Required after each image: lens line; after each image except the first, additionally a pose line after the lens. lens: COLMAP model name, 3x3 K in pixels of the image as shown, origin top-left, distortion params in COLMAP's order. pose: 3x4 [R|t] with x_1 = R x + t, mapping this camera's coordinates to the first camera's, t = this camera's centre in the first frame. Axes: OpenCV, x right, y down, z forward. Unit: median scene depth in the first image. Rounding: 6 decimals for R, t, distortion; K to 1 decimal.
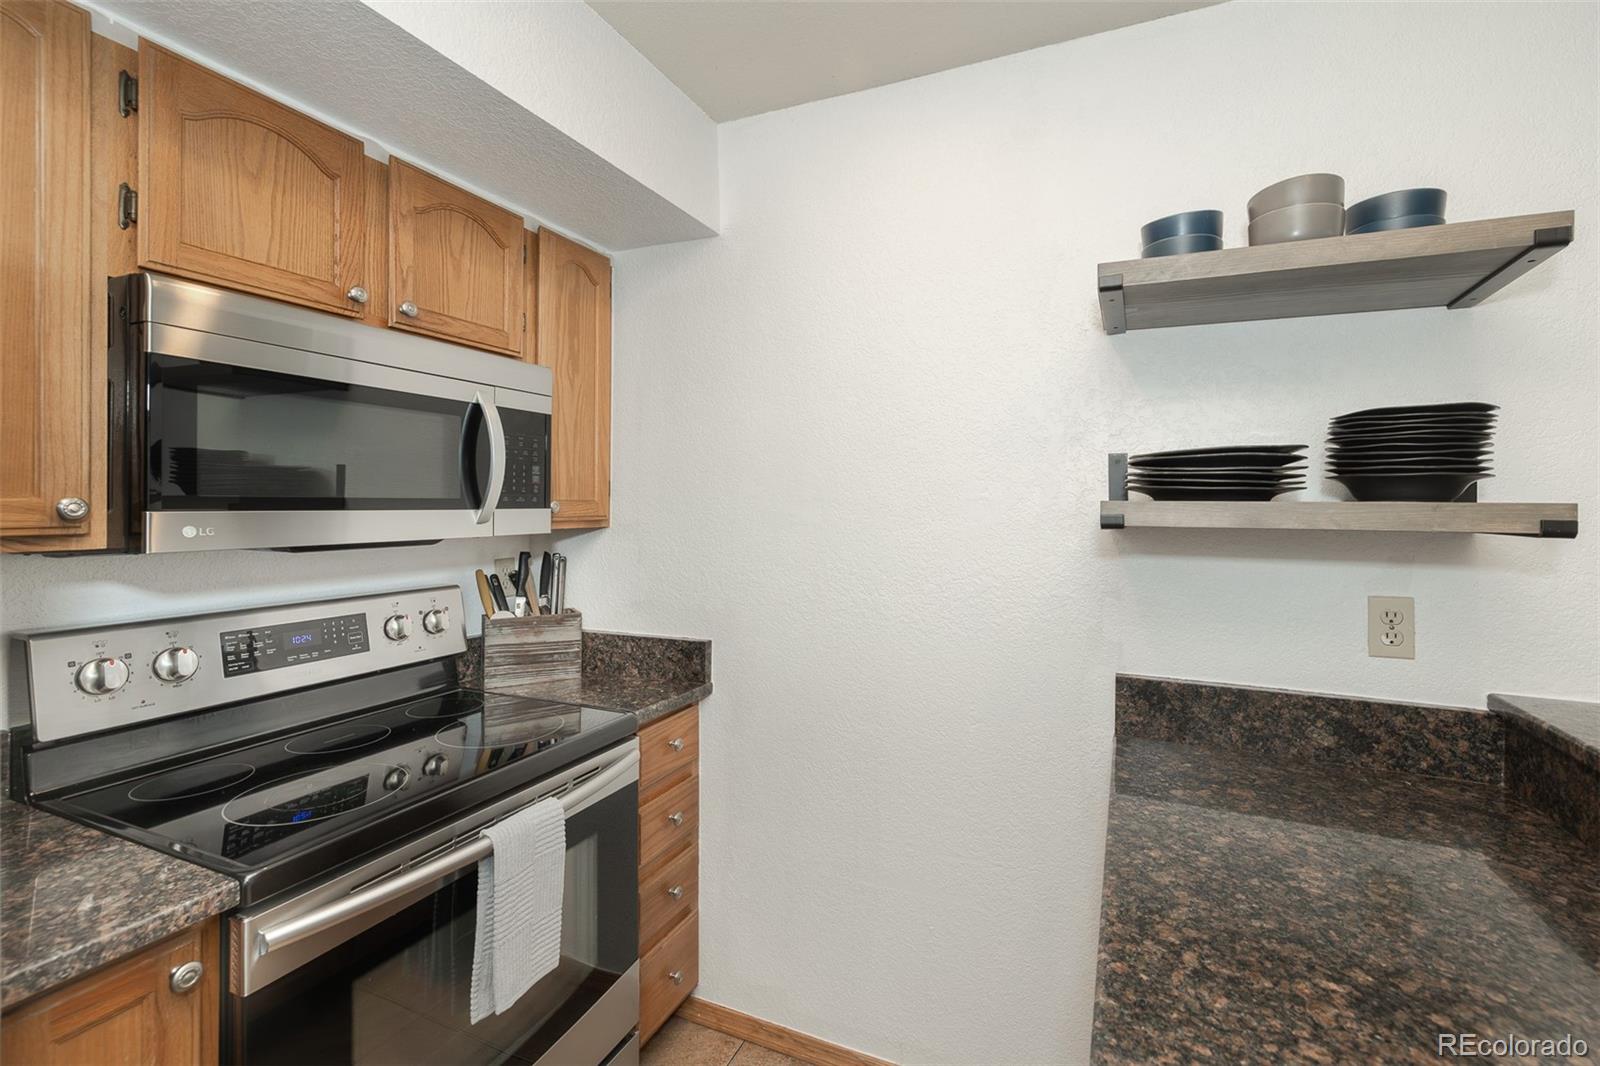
lens RADIAL K [[699.5, 0, 835.1], [0, 699.5, 504.3], [0, 0, 1]] dist [-0.001294, -0.000073]
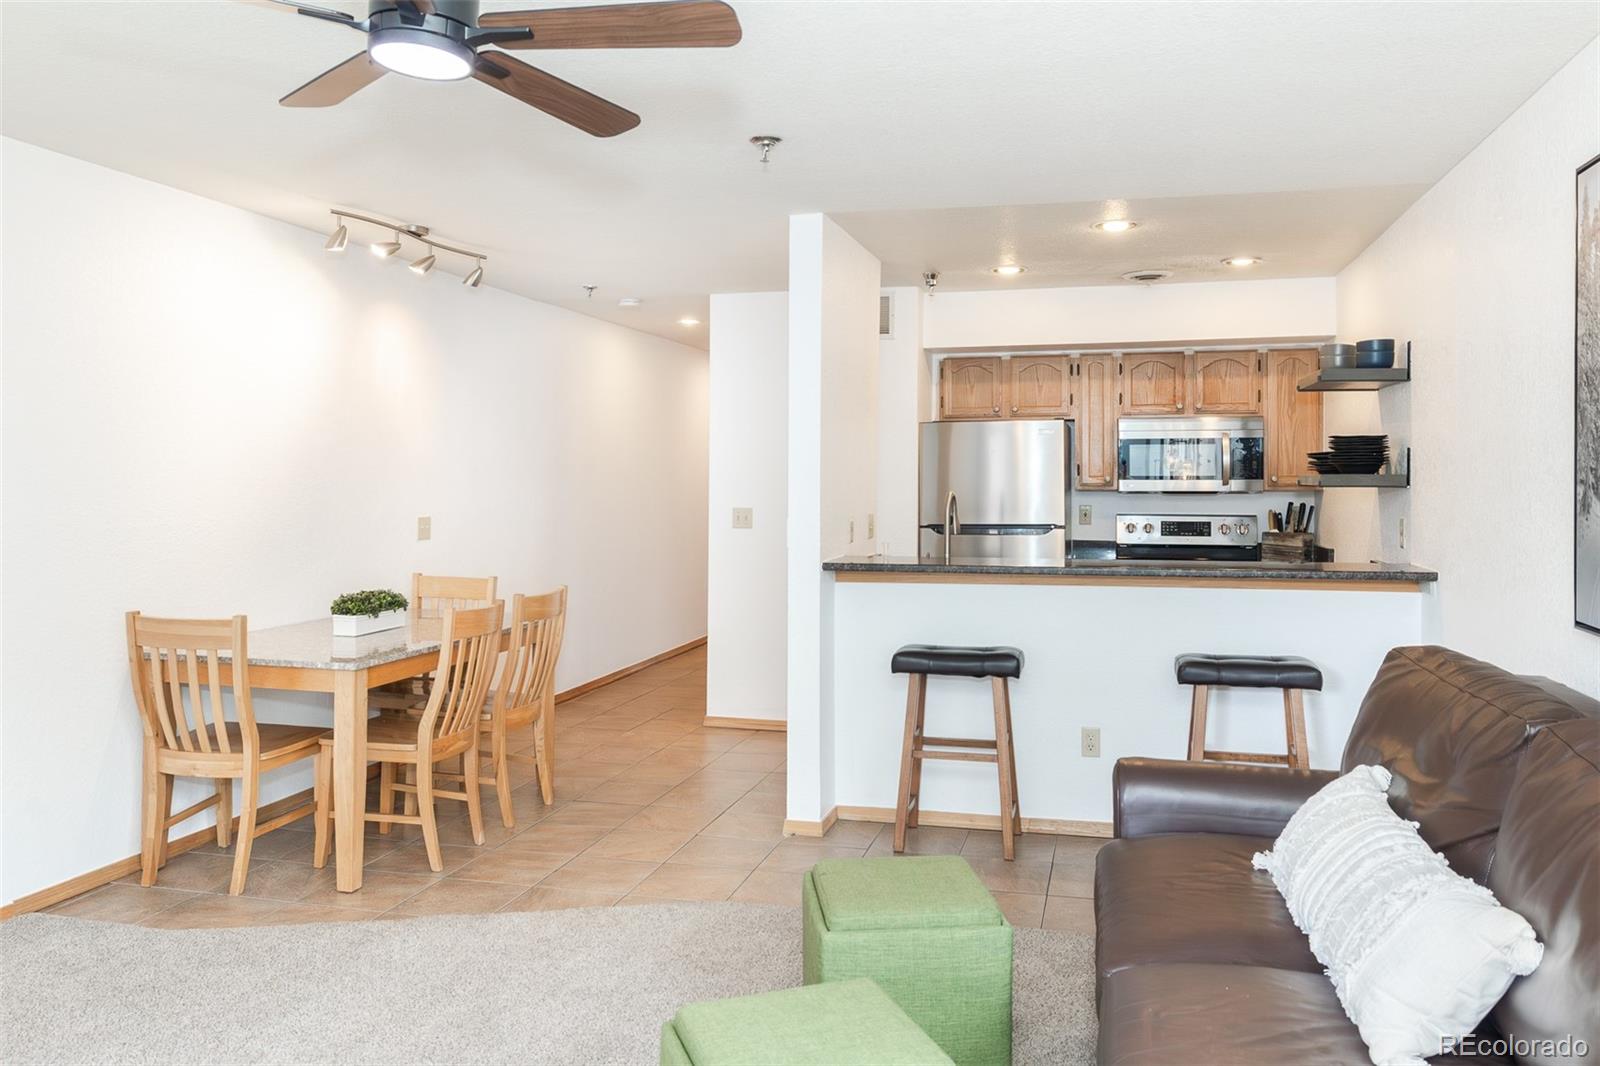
lens RADIAL K [[1179.1, 0, 826.7], [0, 1179.1, 480.6], [0, 0, 1]] dist [-0.001536, 0.002325]
pose [[0.160185, -0.004161, -0.987078, 3.388245], [-0.000182, 0.999991, -0.004245, 0.028000], [0.987087, 0.000860, 0.160183, -1.070787]]
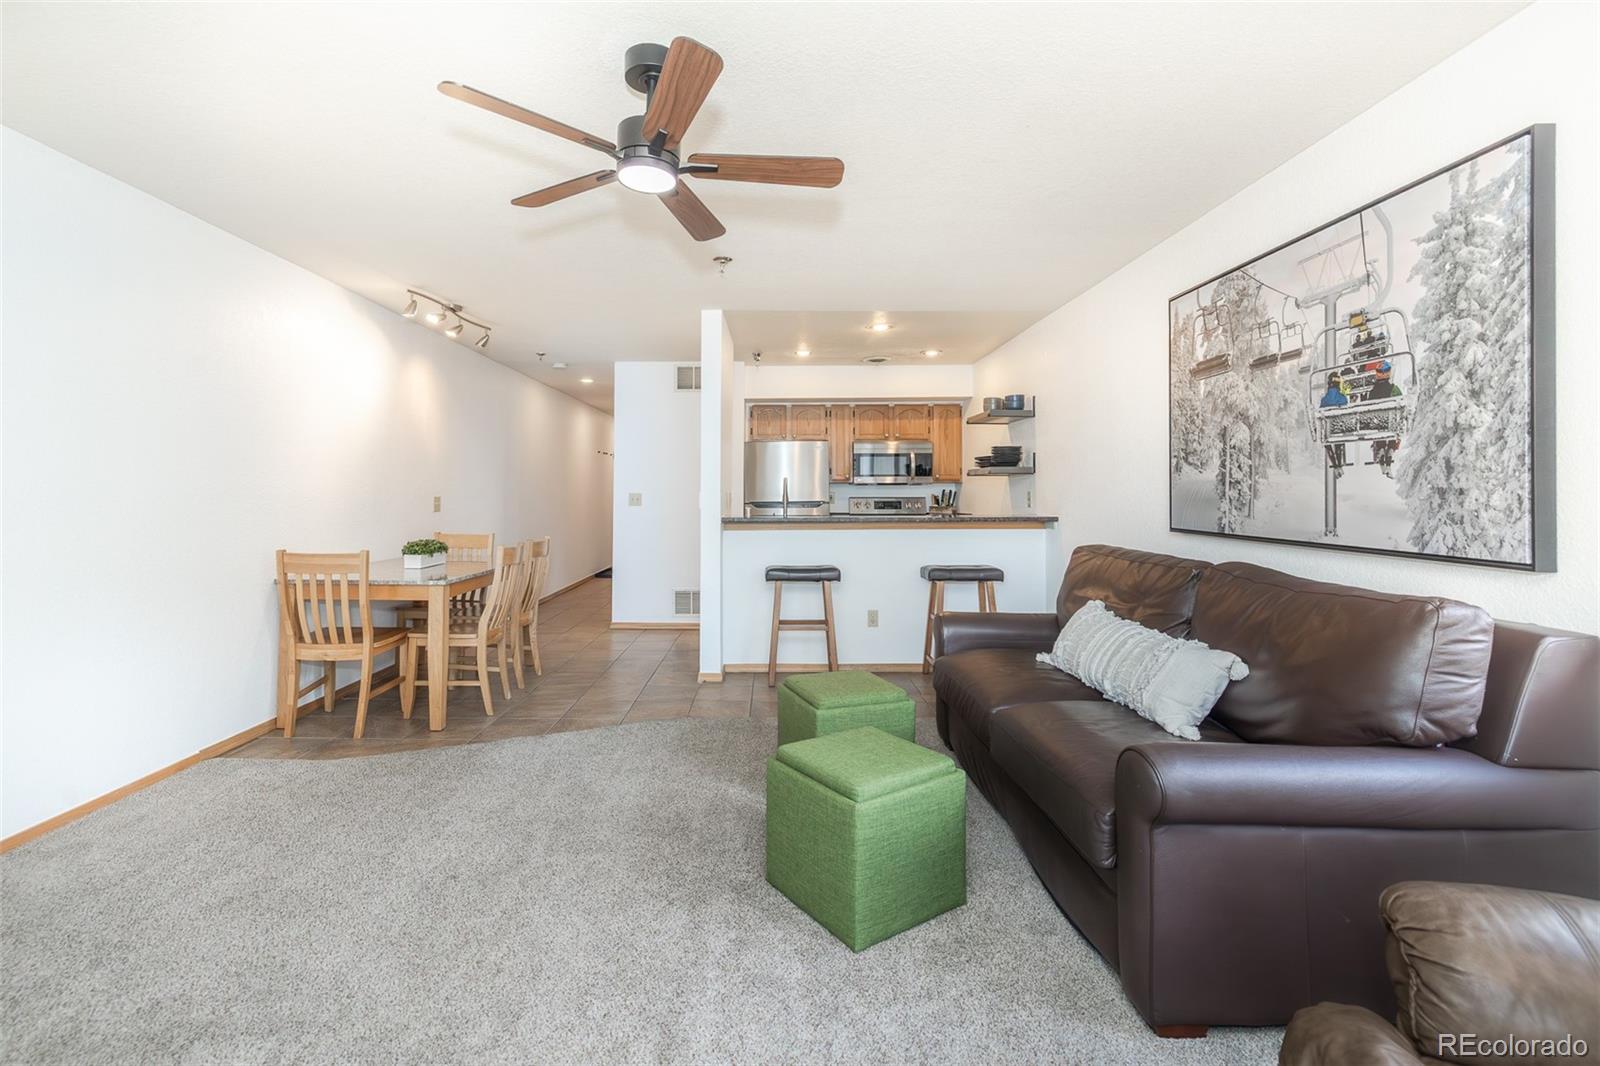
lens RADIAL K [[713.4, 0, 763.8], [0, 713.4, 485.6], [0, 0, 1]] dist [0.000332, 0.000074]
pose [[0.379289, -0.017078, -0.925121, 3.313762], [0.002590, 0.999845, -0.017396, 0.140001], [0.925275, 0.004202, 0.379274, -1.587552]]
